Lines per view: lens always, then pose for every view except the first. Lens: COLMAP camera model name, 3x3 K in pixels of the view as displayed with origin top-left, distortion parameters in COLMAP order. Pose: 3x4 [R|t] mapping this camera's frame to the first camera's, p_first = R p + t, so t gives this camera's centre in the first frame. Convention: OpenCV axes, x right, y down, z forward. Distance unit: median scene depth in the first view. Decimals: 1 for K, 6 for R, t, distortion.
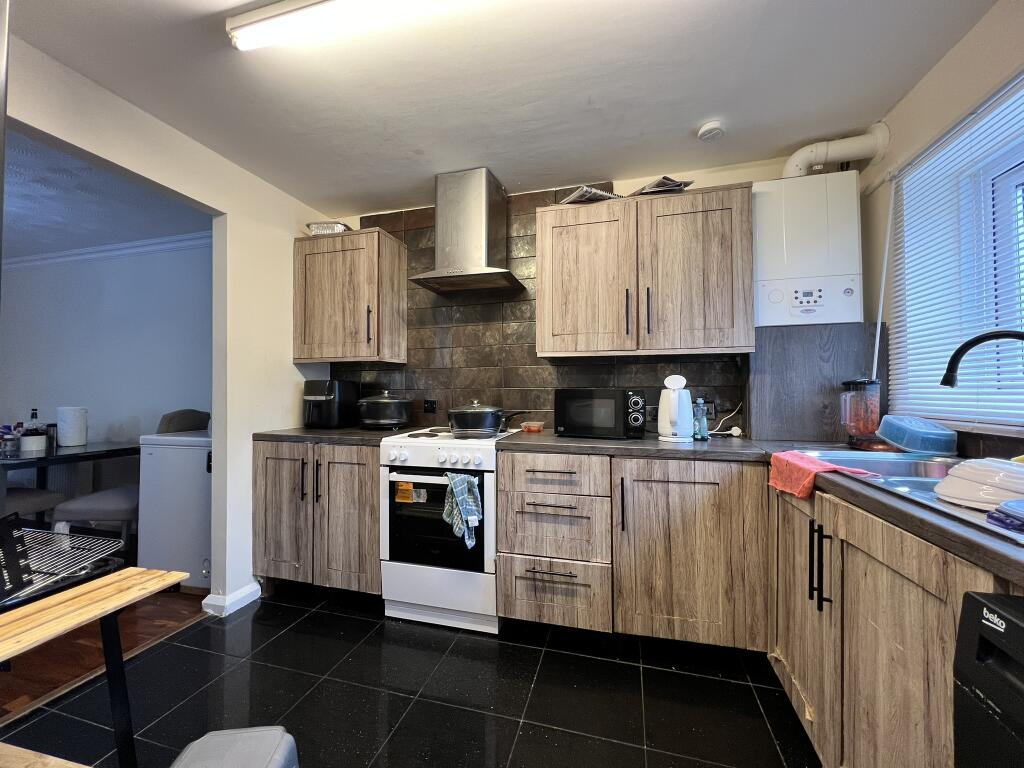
lens RADIAL K [[410.5, 0, 510.7], [0, 410.5, 380.2], [0, 0, 1]] dist [-0.000893, -0.000493]
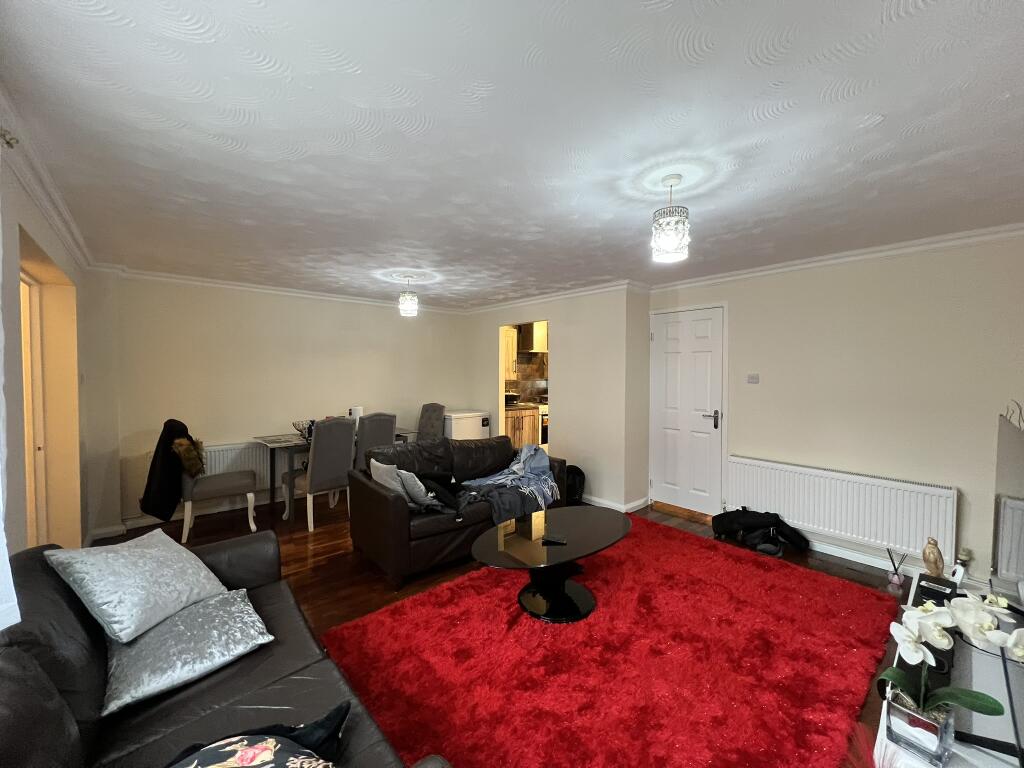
lens RADIAL K [[409.5, 0, 516.3], [0, 409.5, 384.8], [0, 0, 1]] dist [-0.000607, -0.000605]
pose [[0.541234, -0.022588, 0.840568, -3.060373], [-0.022334, 0.998900, 0.041223, -0.146248], [-0.840575, -0.041085, 0.540135, -0.530886]]
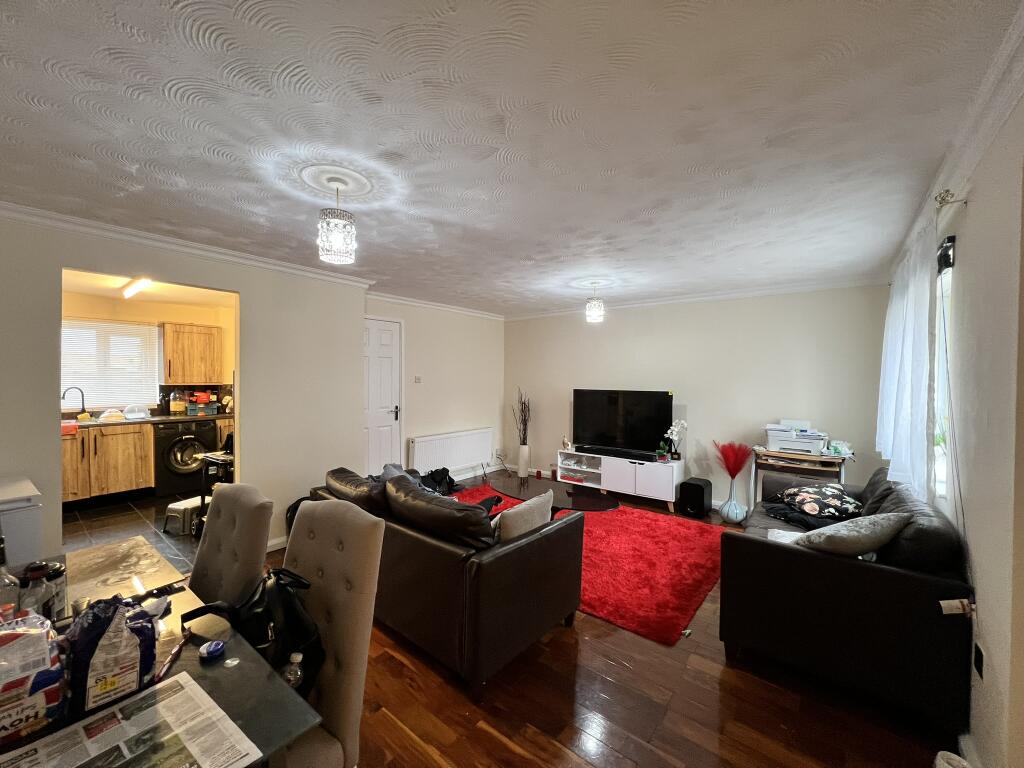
lens RADIAL K [[409.5, 0, 512.5], [0, 409.5, 380.8], [0, 0, 1]] dist [-0.000607, -0.000605]
pose [[-0.921279, -0.001965, 0.388897, -2.468371], [-0.007722, 0.999883, -0.013241, -0.085613], [-0.388825, -0.015202, -0.921186, 1.666515]]
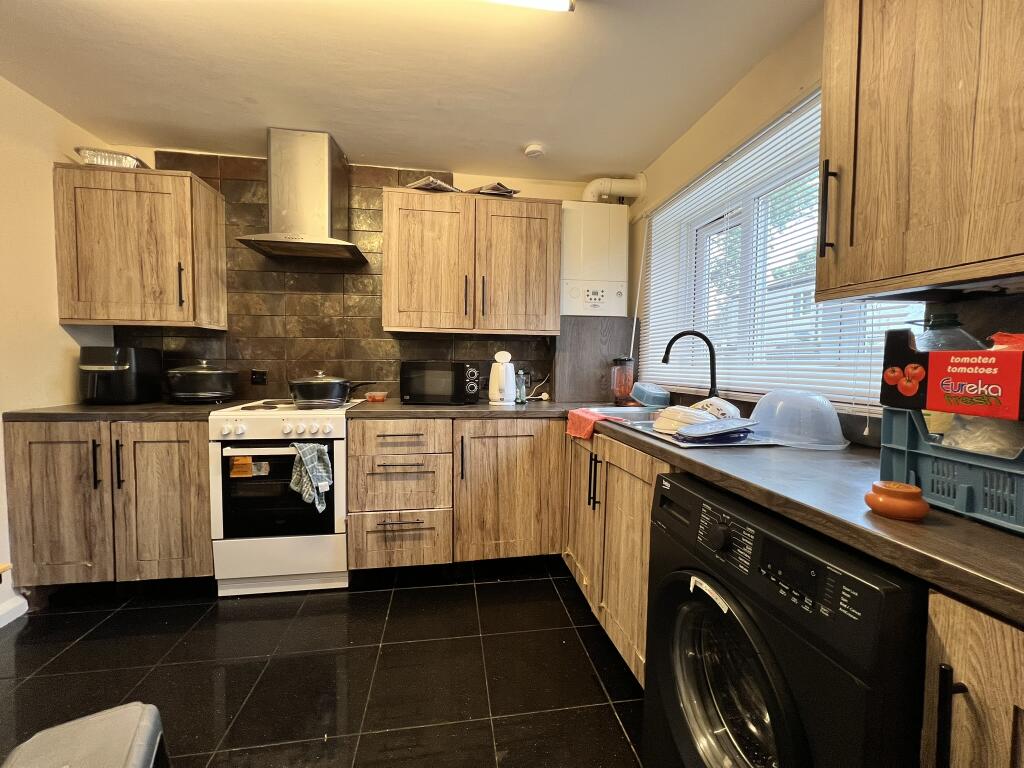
lens RADIAL K [[410.5, 0, 511.5], [0, 410.5, 379.9], [0, 0, 1]] dist [-0.000893, -0.000493]
pose [[0.908934, -0.005694, 0.416901, -0.083211], [-0.022714, 0.997746, 0.063149, -0.004618], [-0.416321, -0.066867, 0.906756, -0.118757]]
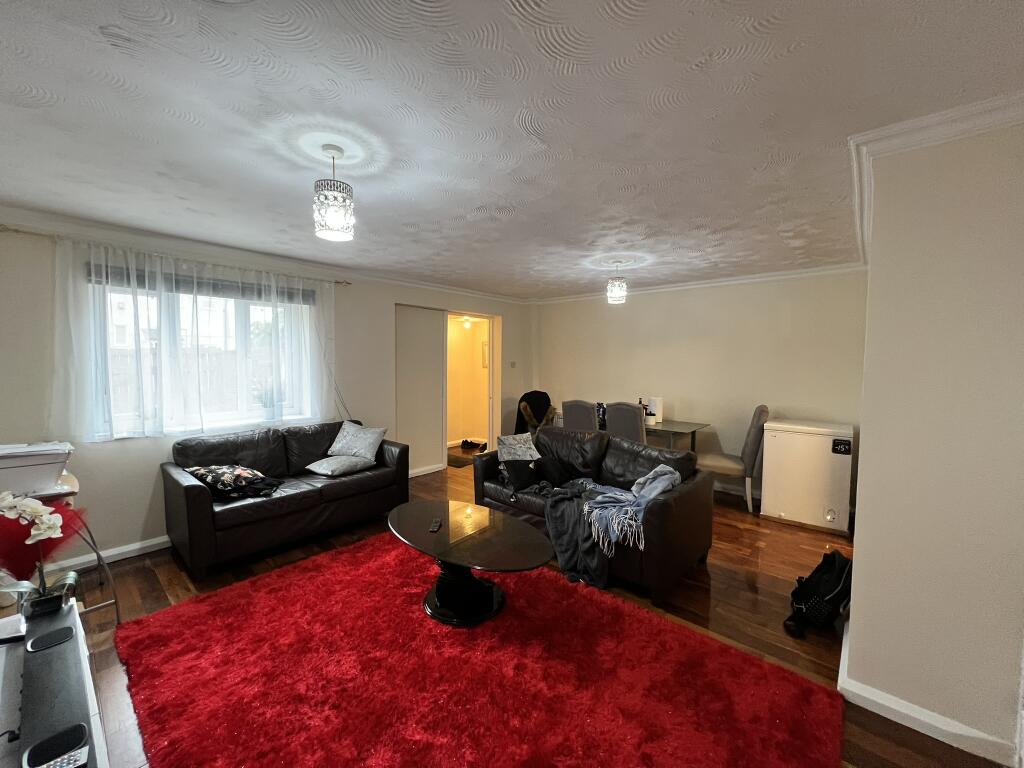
lens RADIAL K [[410.5, 0, 506.9], [0, 410.5, 379.1], [0, 0, 1]] dist [-0.000893, -0.000493]
pose [[0.897058, 0.031706, -0.440774, -1.344037], [0.001094, 0.997260, 0.073962, -0.173322], [0.441911, -0.066830, 0.894566, -0.943774]]
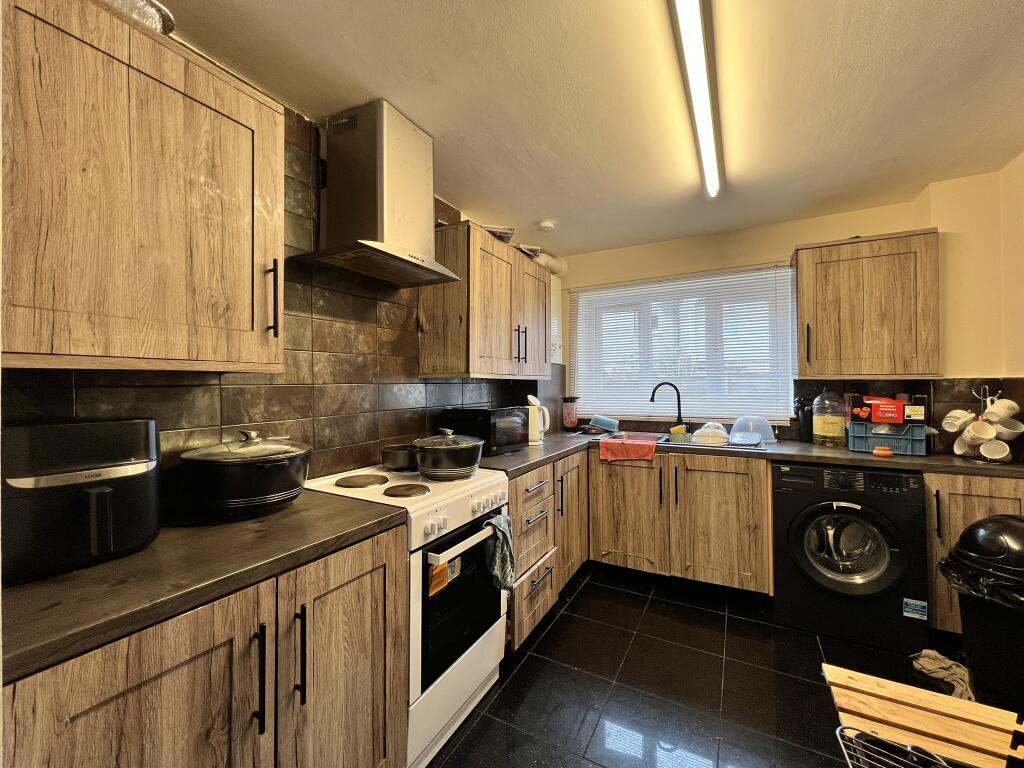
lens RADIAL K [[410.5, 0, 509.9], [0, 410.5, 380.0], [0, 0, 1]] dist [-0.000893, -0.000493]
pose [[0.232280, 0.012905, 0.972563, -0.891912], [-0.019925, 0.999765, -0.008507, -0.047804], [-0.972445, -0.017402, 0.232483, 0.728586]]
